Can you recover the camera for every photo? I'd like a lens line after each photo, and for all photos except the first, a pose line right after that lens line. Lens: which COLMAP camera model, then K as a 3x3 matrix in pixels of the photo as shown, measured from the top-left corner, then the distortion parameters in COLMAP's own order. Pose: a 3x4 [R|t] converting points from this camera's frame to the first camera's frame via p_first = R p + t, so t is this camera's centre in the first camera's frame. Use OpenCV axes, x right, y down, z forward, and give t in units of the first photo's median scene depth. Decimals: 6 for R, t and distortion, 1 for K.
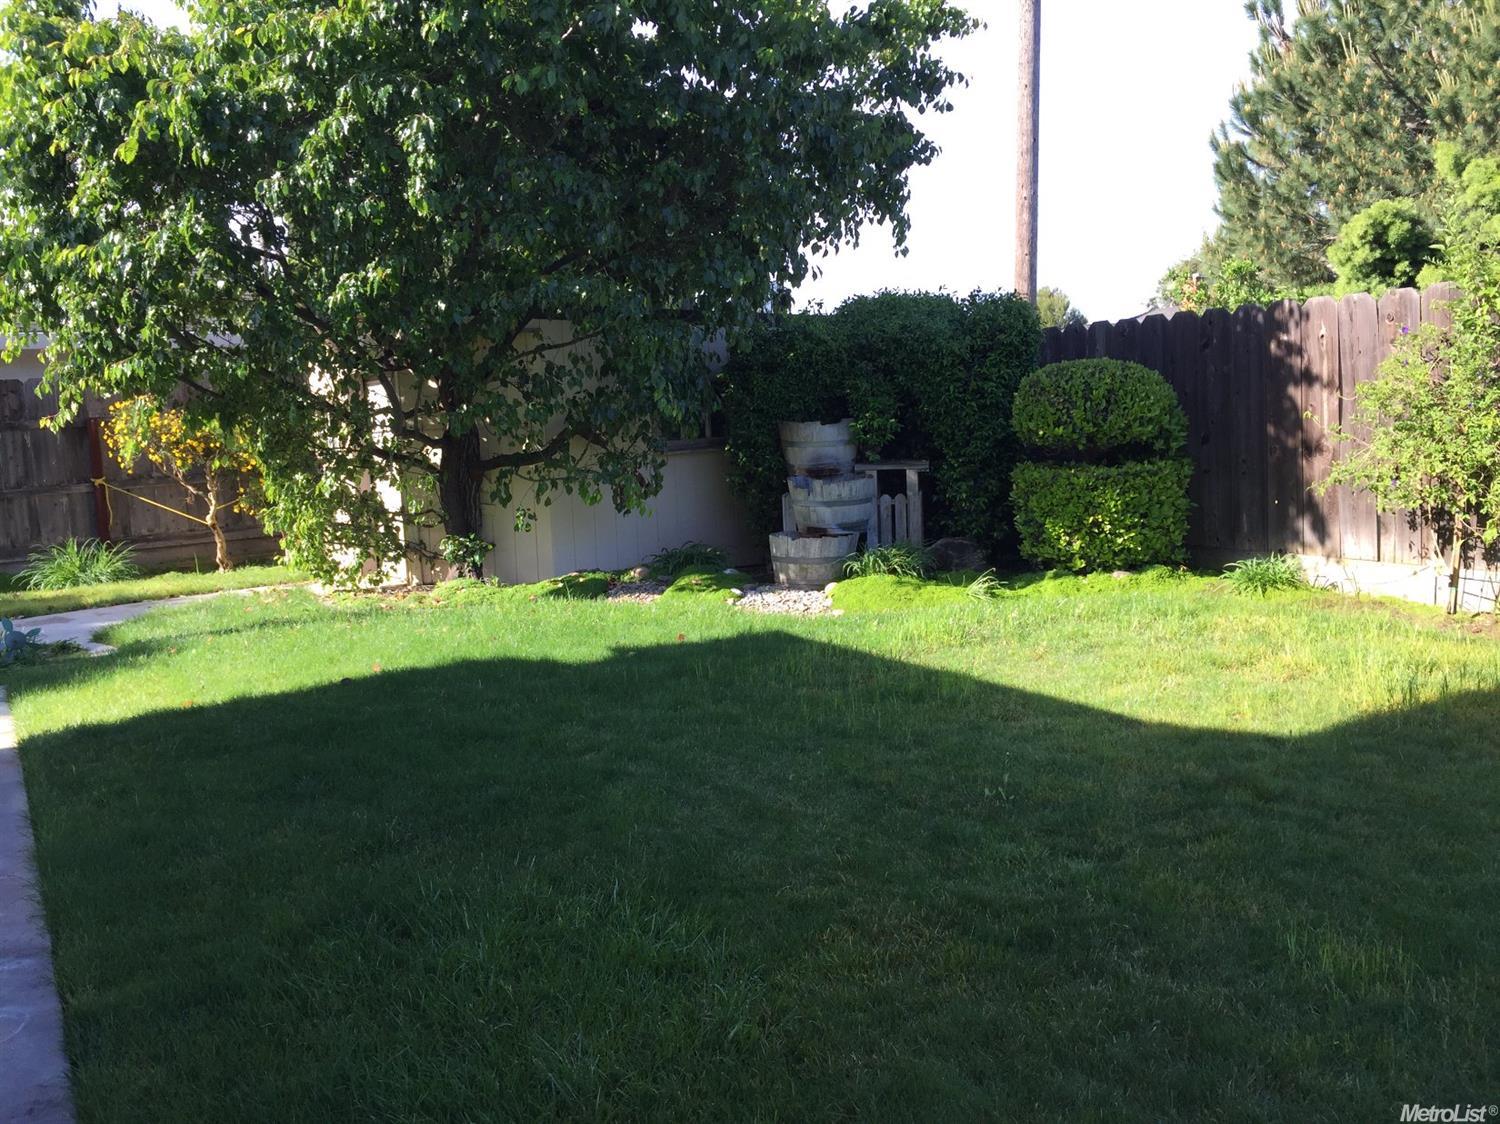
lens RADIAL K [[1288.1, 0, 749.5], [0, 1288.1, 554.5], [0, 0, 1]] dist [0.089416, -0.120765]
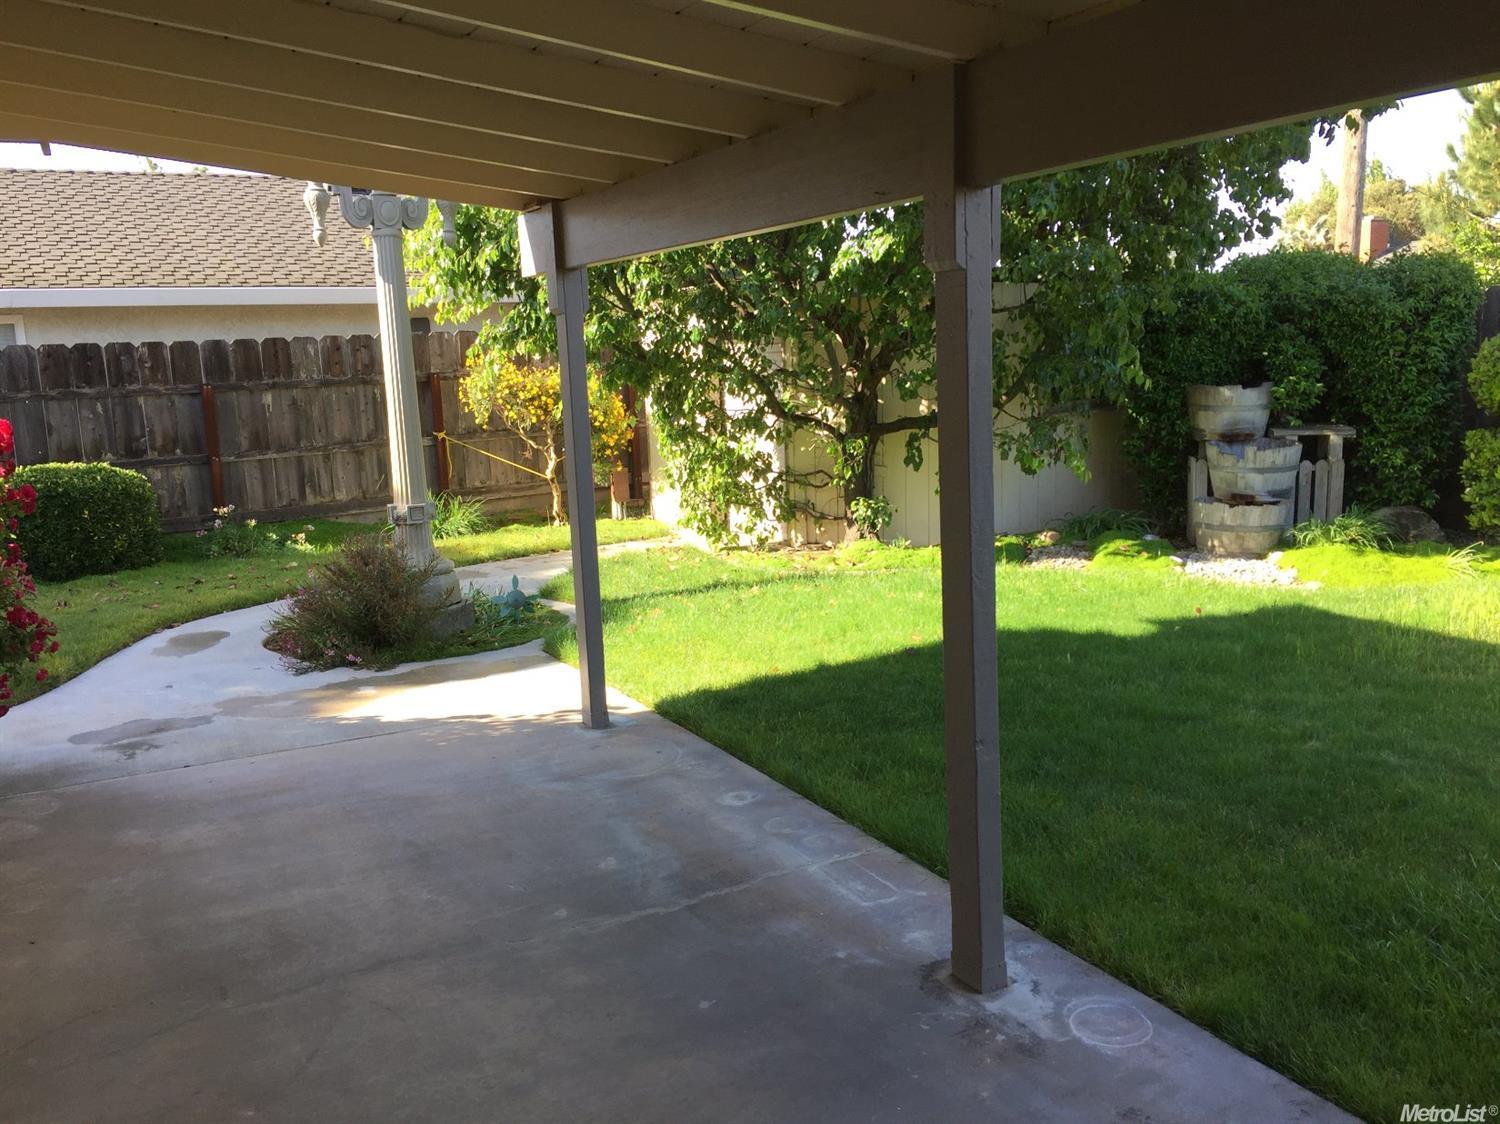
lens RADIAL K [[1288.1, 0, 749.5], [0, 1288.1, 554.5], [0, 0, 1]] dist [0.089416, -0.120765]
pose [[0.998543, 0.014270, -0.052049, -0.265277], [-0.011821, 0.998822, 0.047063, -0.016867], [0.052659, -0.046379, 0.997535, -0.013601]]
